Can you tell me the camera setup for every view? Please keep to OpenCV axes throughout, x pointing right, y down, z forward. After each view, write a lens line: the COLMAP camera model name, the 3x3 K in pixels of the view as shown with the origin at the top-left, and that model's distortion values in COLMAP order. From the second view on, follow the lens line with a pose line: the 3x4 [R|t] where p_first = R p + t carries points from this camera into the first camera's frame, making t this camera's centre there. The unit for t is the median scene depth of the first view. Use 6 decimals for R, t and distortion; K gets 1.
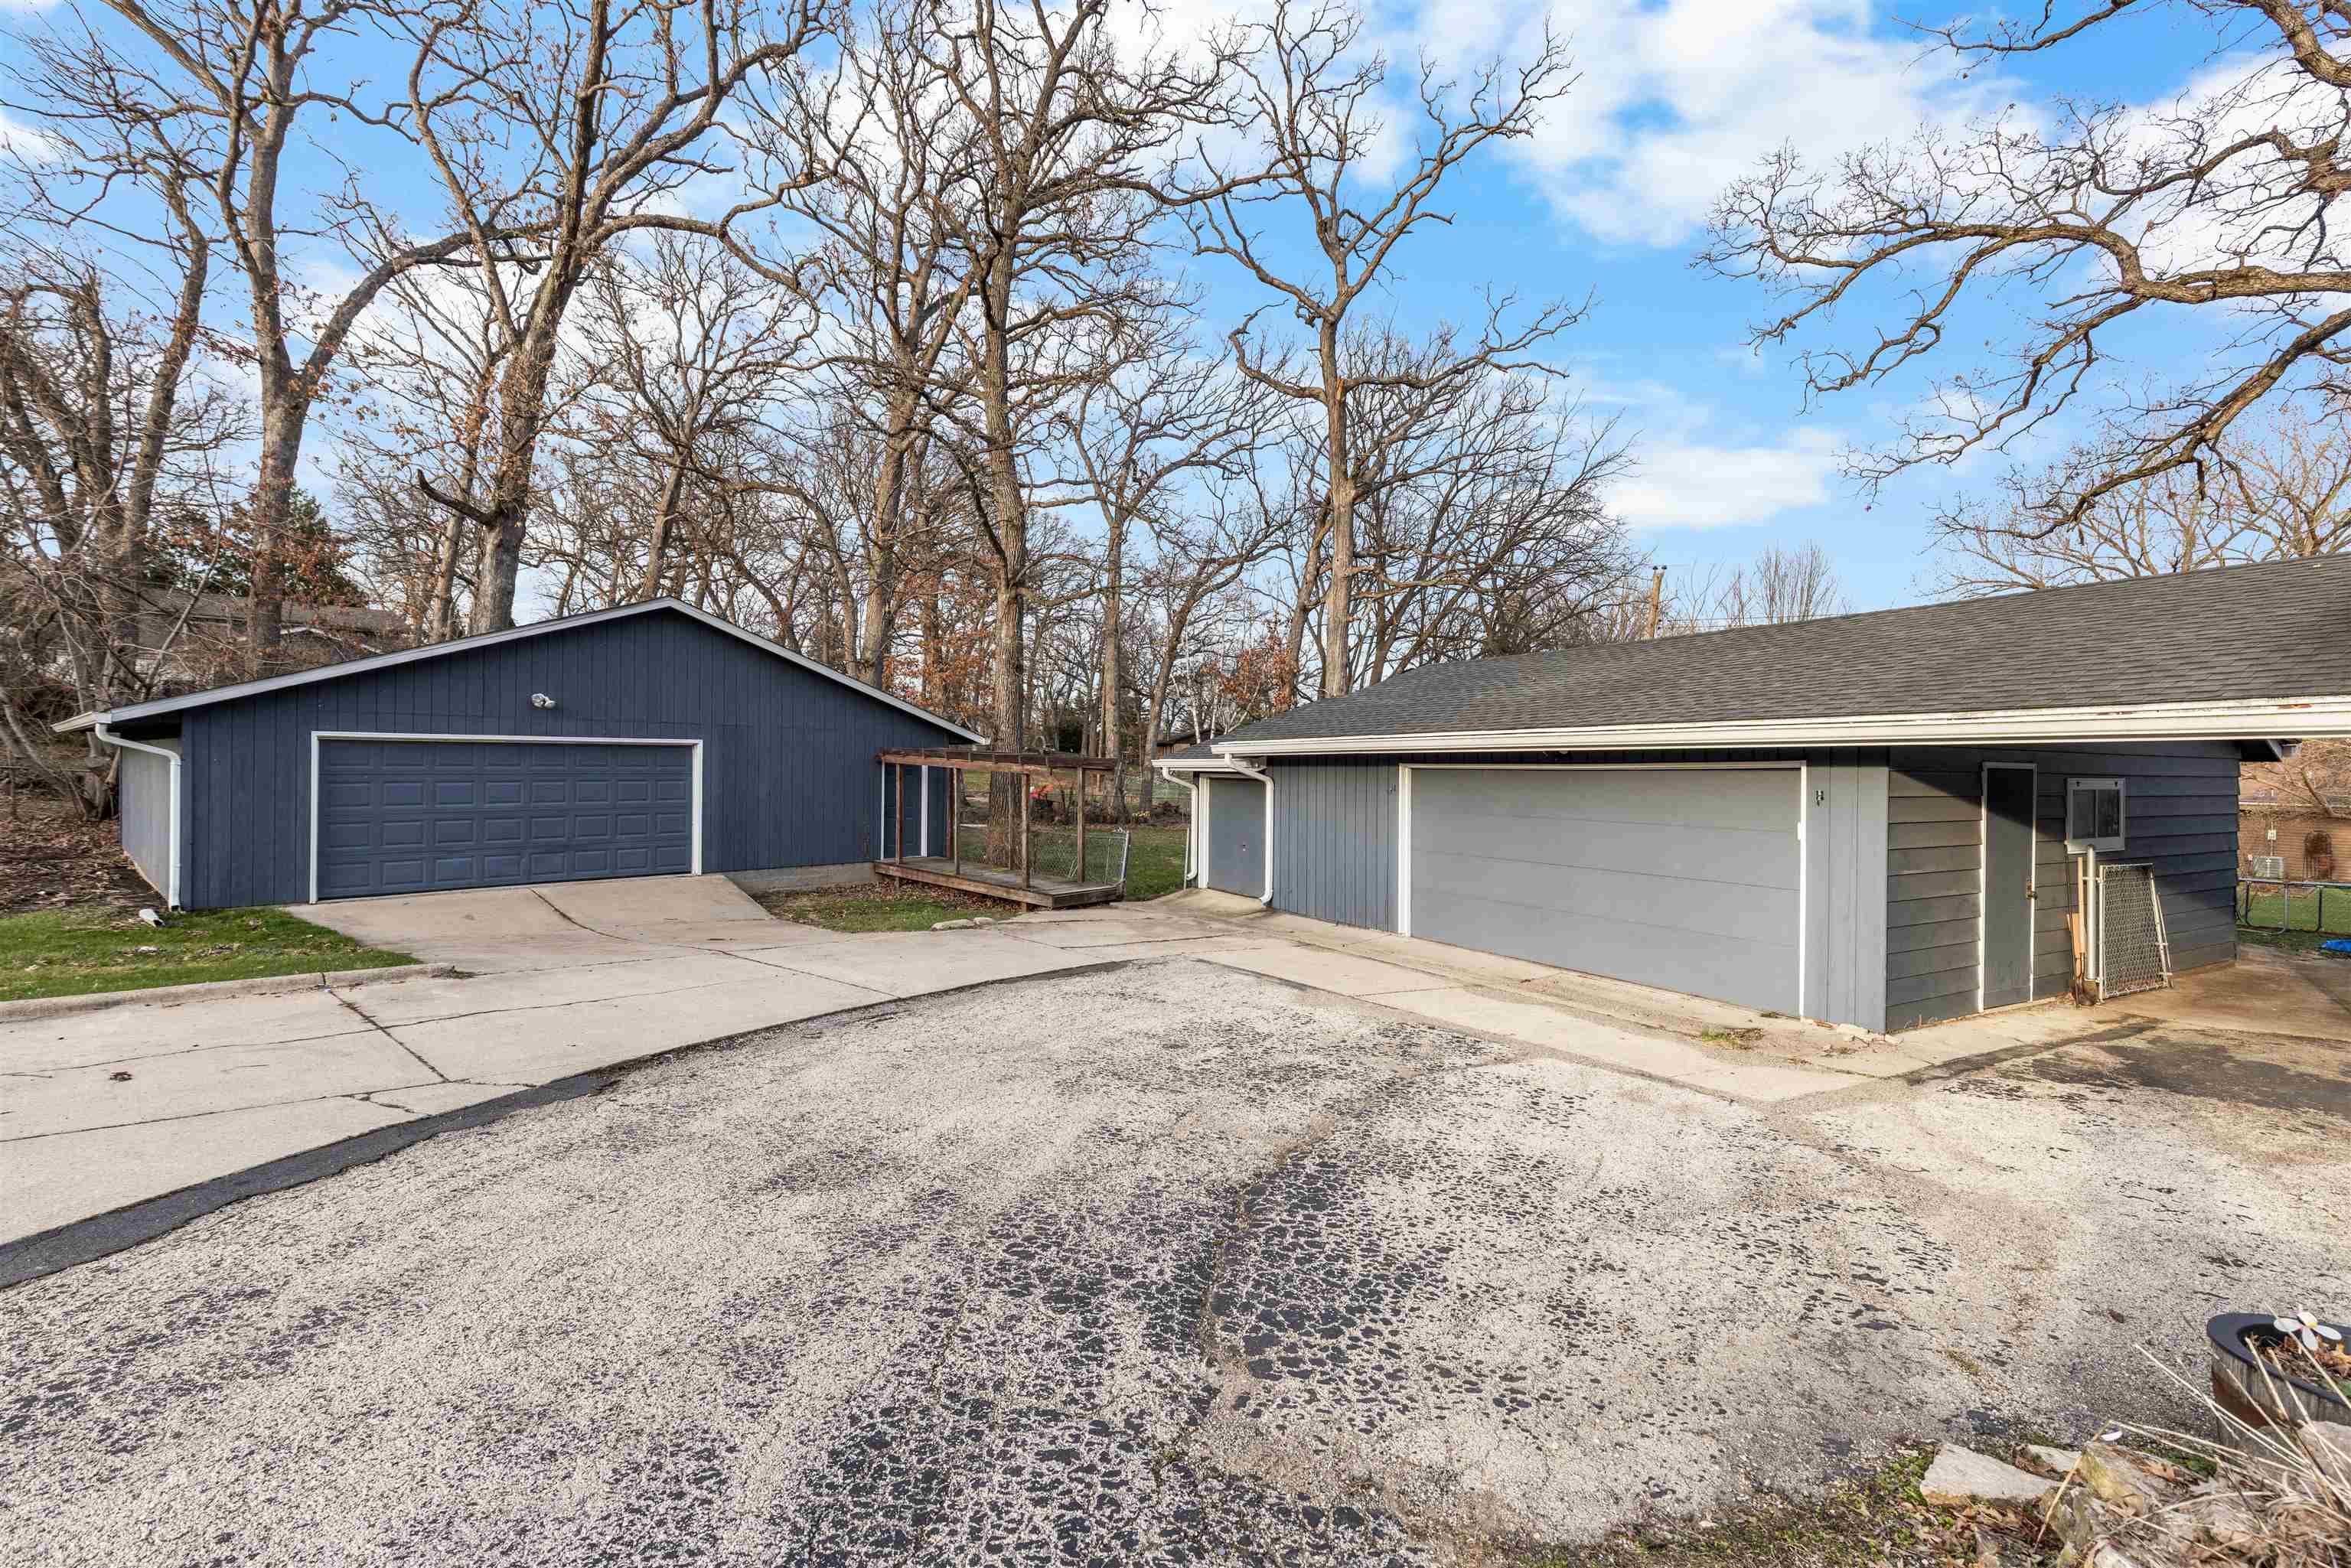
lens RADIAL K [[1052.7, 0, 1175.5], [0, 1052.7, 784.0], [0, 0, 1]] dist [0.014350, -0.000062]
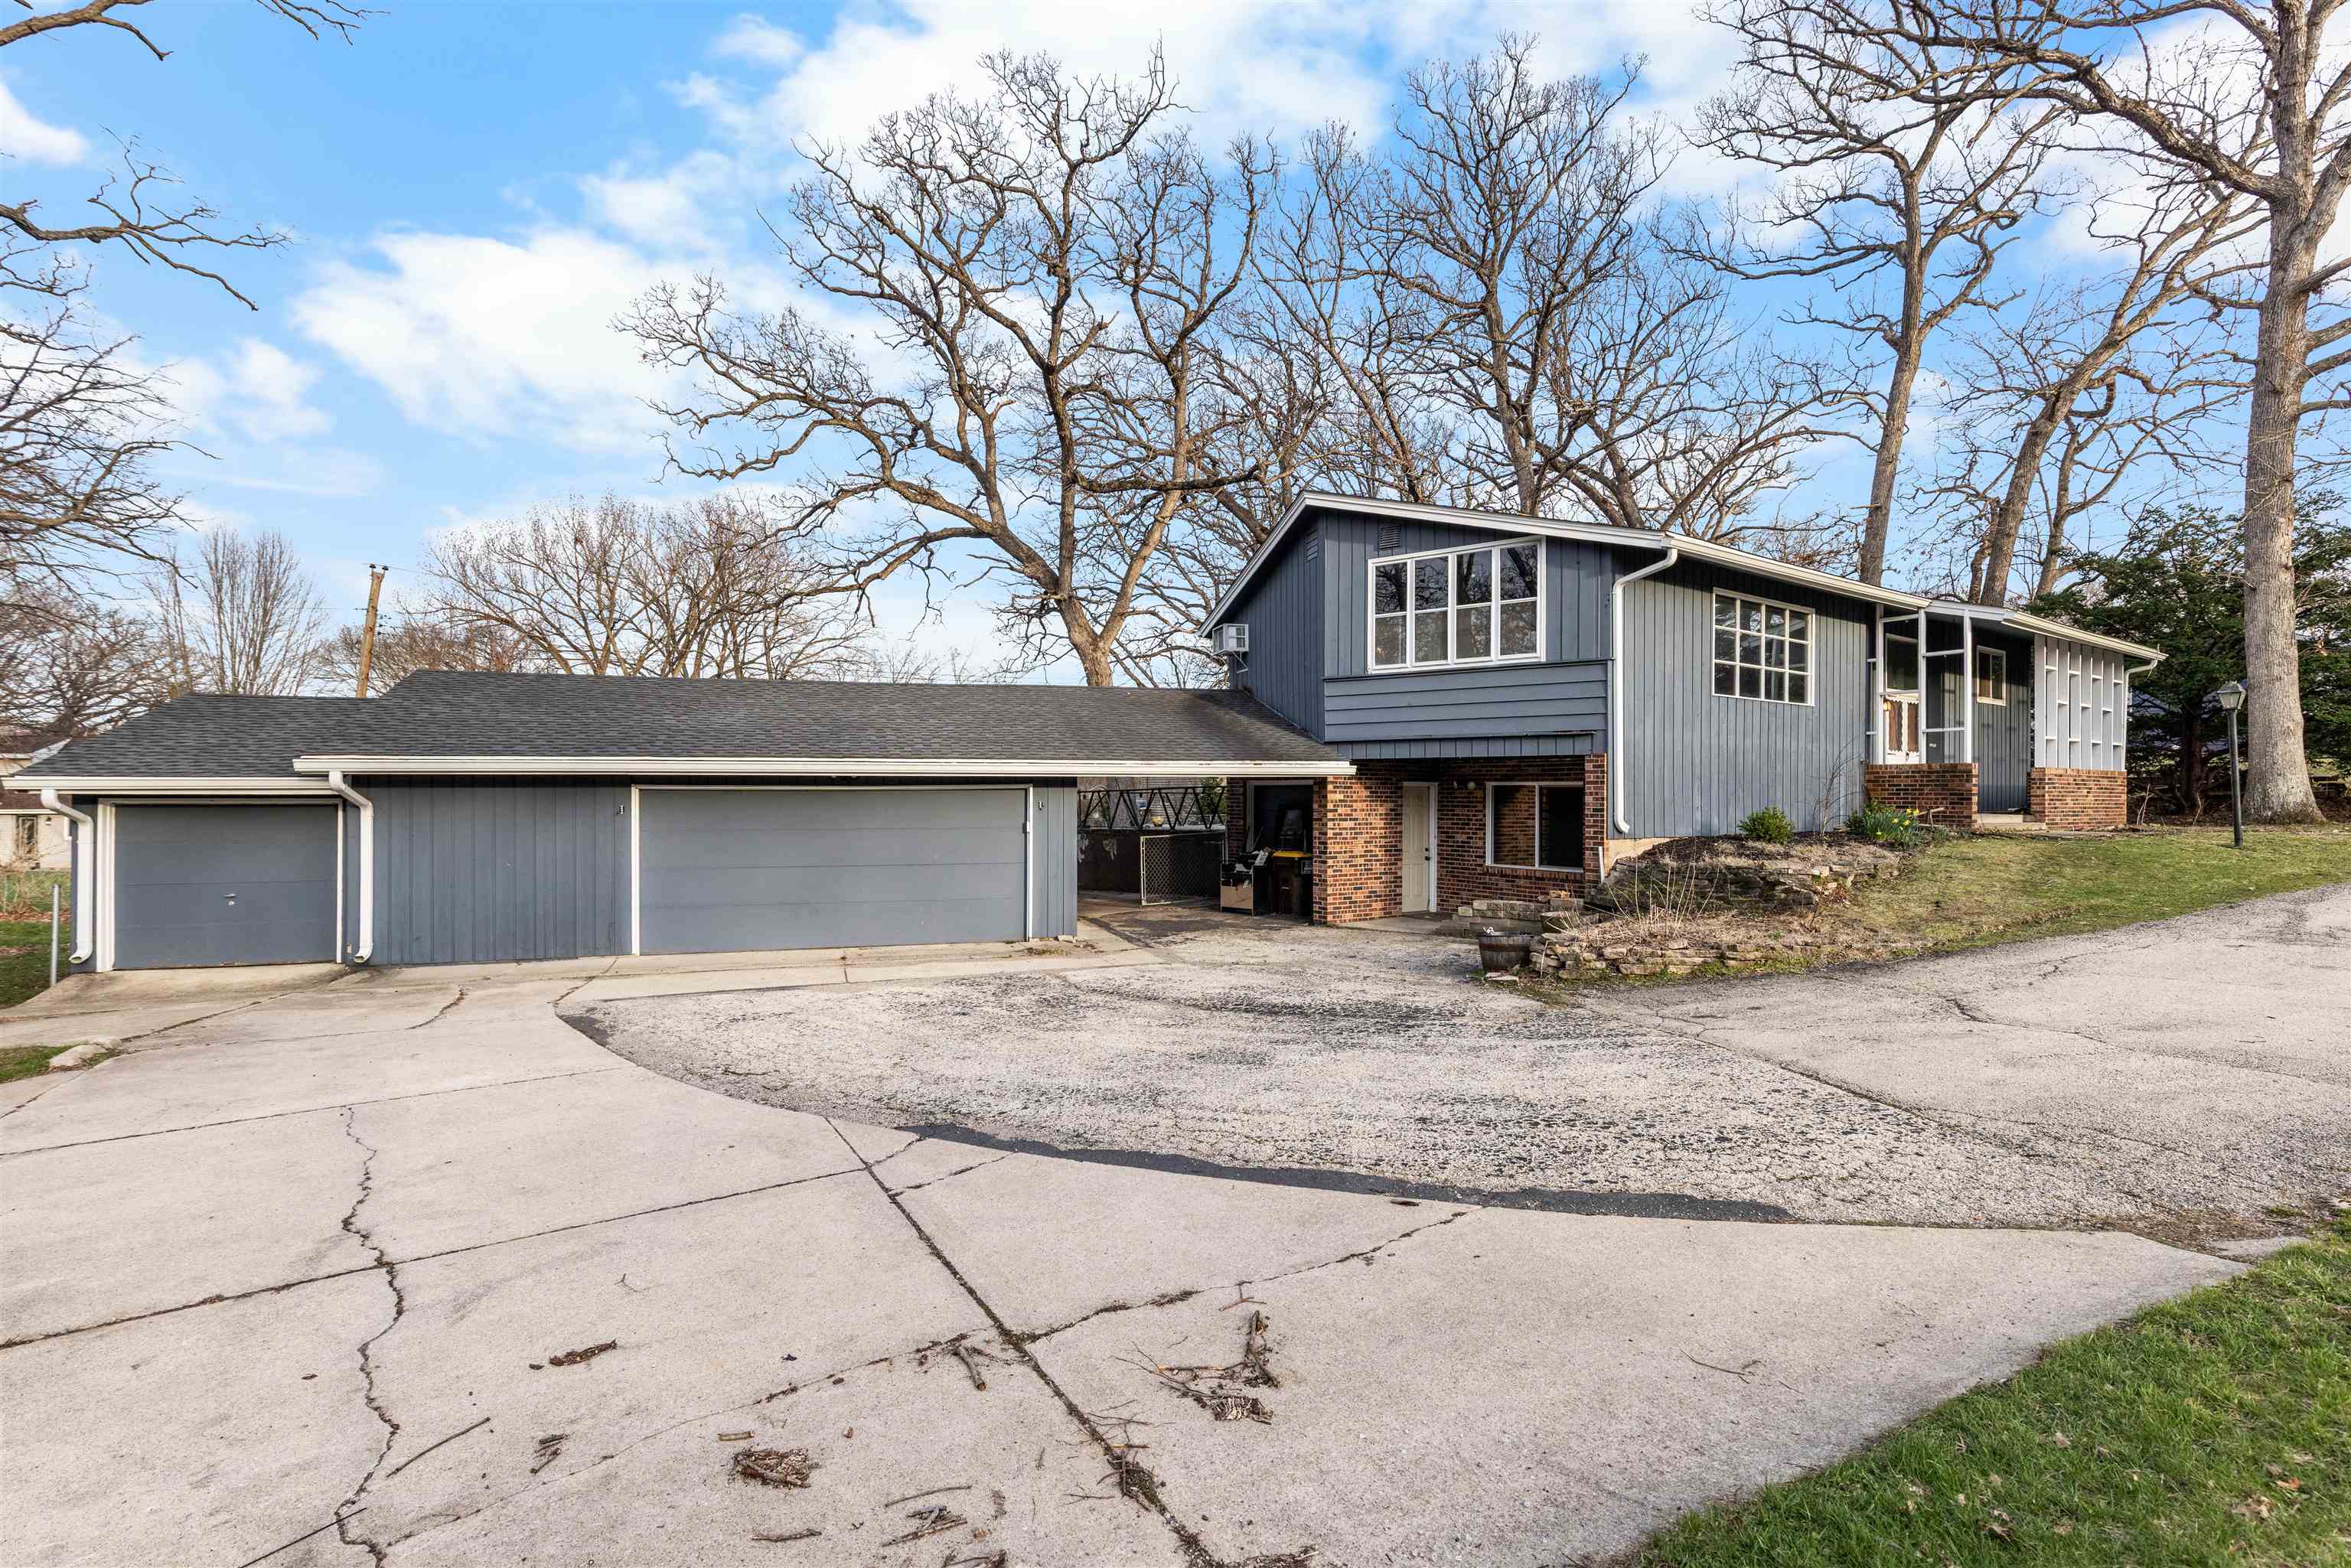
lens RADIAL K [[1052.7, 0, 1175.5], [0, 1052.7, 784.0], [0, 0, 1]] dist [0.014350, -0.000062]
pose [[0.274098, 0.002538, 0.961698, -0.457320], [0.014902, 0.999865, -0.006886, -0.004444], [-0.961586, 0.016218, 0.274023, 0.178997]]
